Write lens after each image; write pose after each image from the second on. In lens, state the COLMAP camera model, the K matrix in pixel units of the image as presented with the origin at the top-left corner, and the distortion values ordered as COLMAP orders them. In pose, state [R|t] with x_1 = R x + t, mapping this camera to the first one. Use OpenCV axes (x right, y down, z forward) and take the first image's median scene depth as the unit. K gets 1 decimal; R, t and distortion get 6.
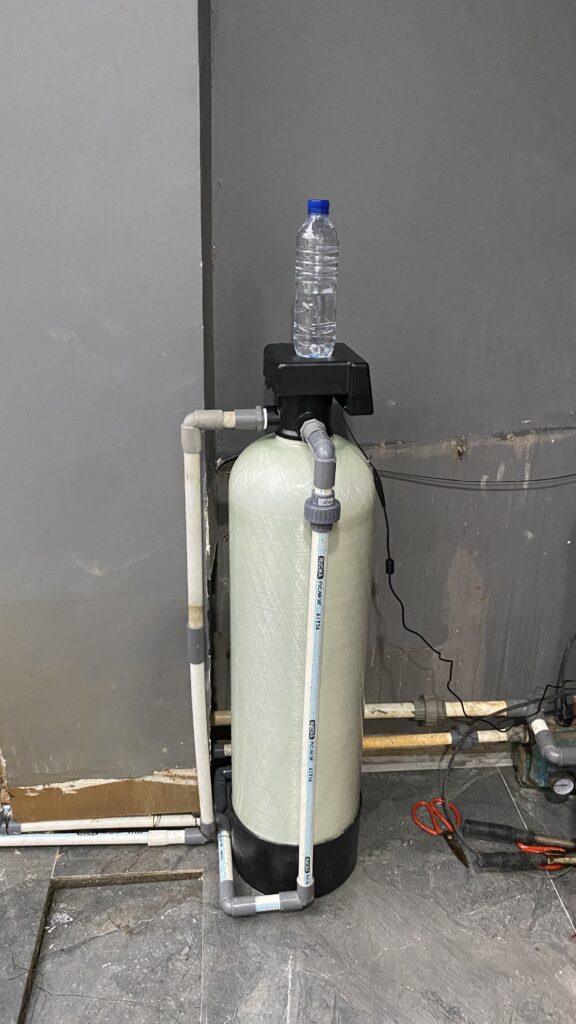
lens RADIAL K [[786.0, 0, 288.4], [0, 786.0, 508.7], [0, 0, 1]] dist [0.014631, -0.003573]
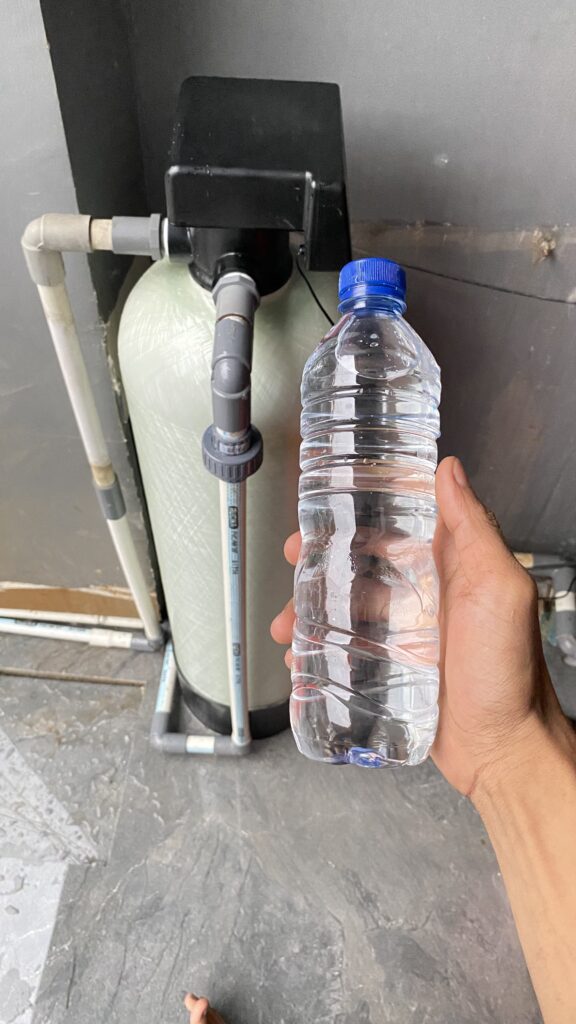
lens RADIAL K [[786.0, 0, 305.4], [0, 786.0, 505.0], [0, 0, 1]] dist [0.014631, -0.003573]
pose [[0.986091, 0.149950, -0.071695, 0.115794], [-0.091961, 0.851538, 0.516165, -0.216946], [0.138449, -0.502392, 0.853483, 0.375612]]
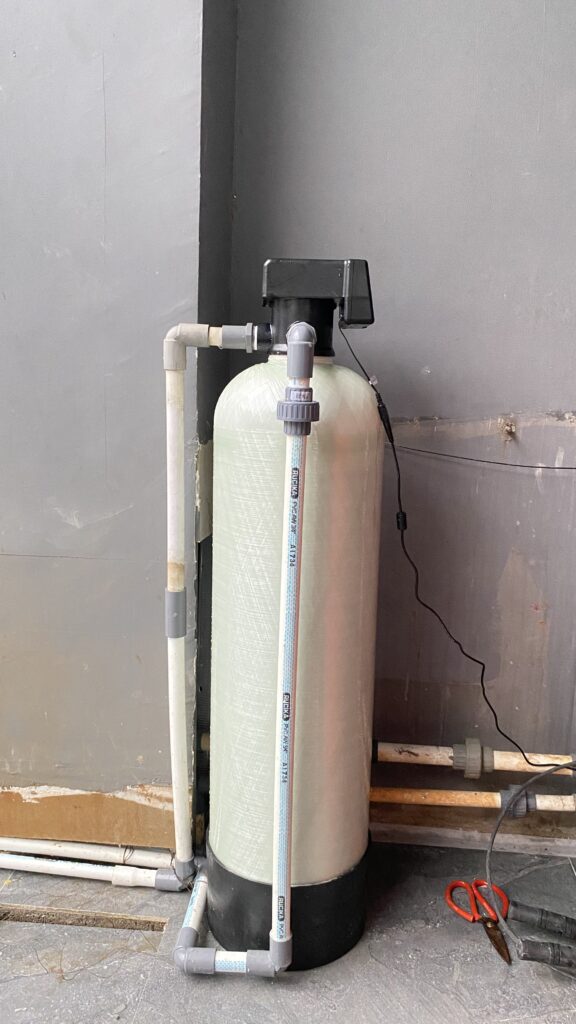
lens RADIAL K [[786.0, 0, 288.8], [0, 786.0, 506.9], [0, 0, 1]] dist [0.014631, -0.003573]
pose [[0.983225, 0.040278, -0.177895, 0.148460], [-0.078385, 0.973966, -0.212711, 0.223886], [0.164696, 0.223087, 0.960785, 0.162015]]
